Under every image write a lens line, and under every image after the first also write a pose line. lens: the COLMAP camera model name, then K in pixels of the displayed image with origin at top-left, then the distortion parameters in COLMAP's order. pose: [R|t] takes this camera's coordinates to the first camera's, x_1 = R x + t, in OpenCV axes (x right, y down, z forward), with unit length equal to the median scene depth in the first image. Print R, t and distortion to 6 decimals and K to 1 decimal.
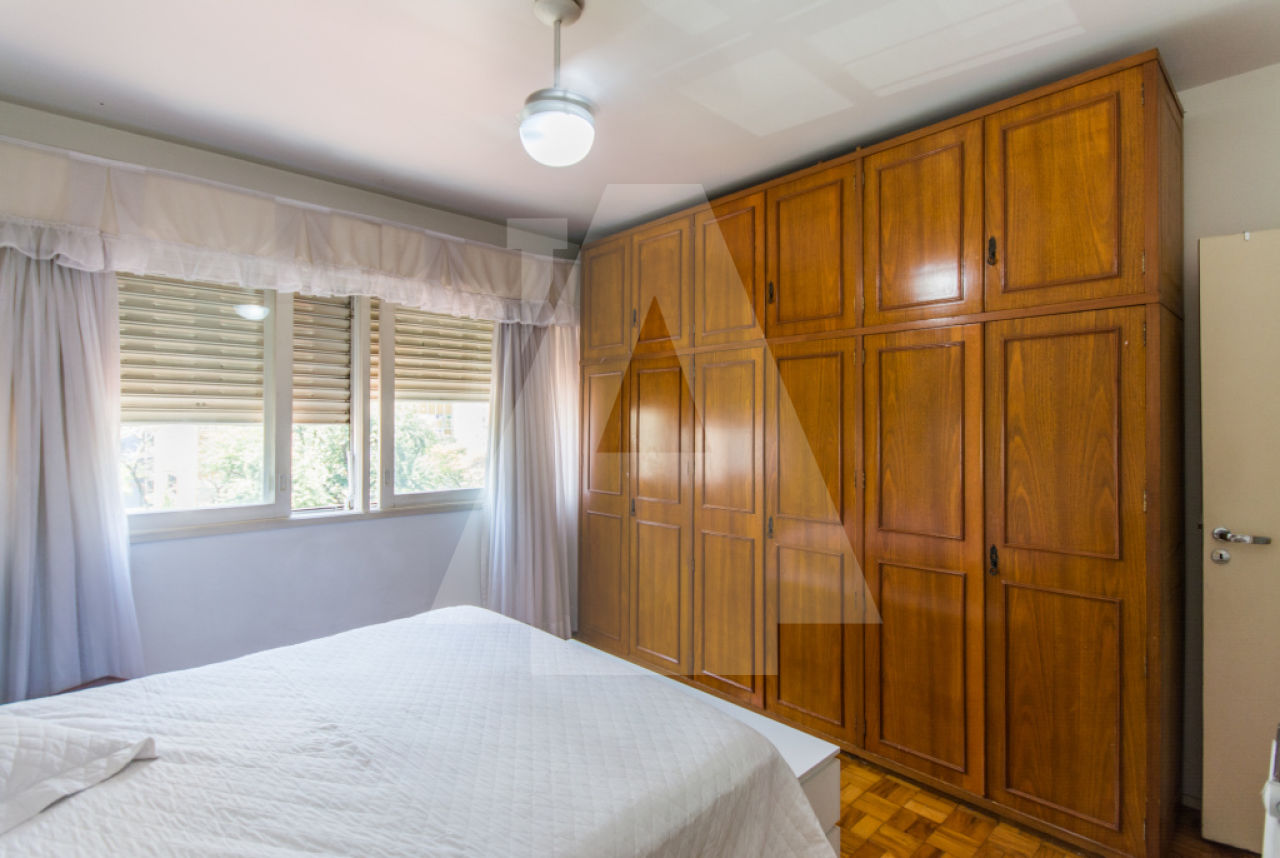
lens RADIAL K [[628.1, 0, 641.3], [0, 628.1, 426.3], [0, 0, 1]] dist [0.008997, -0.004859]
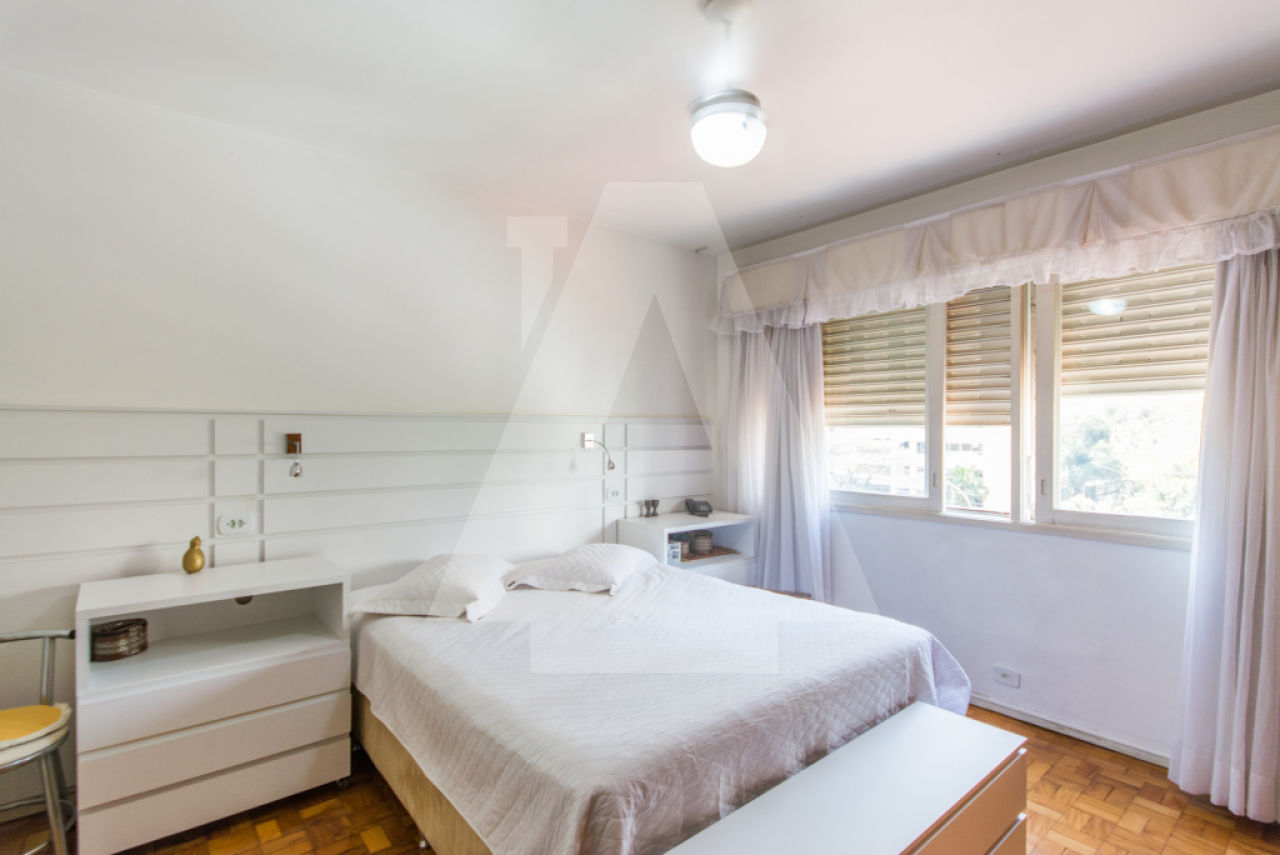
lens RADIAL K [[628.1, 0, 651.6], [0, 628.1, 437.0], [0, 0, 1]] dist [0.008997, -0.004859]
pose [[-0.067310, 0.009545, -0.997686, 0.551325], [-0.001596, 0.999952, 0.009674, 0.006117], [0.997731, 0.002243, -0.067292, 0.592136]]
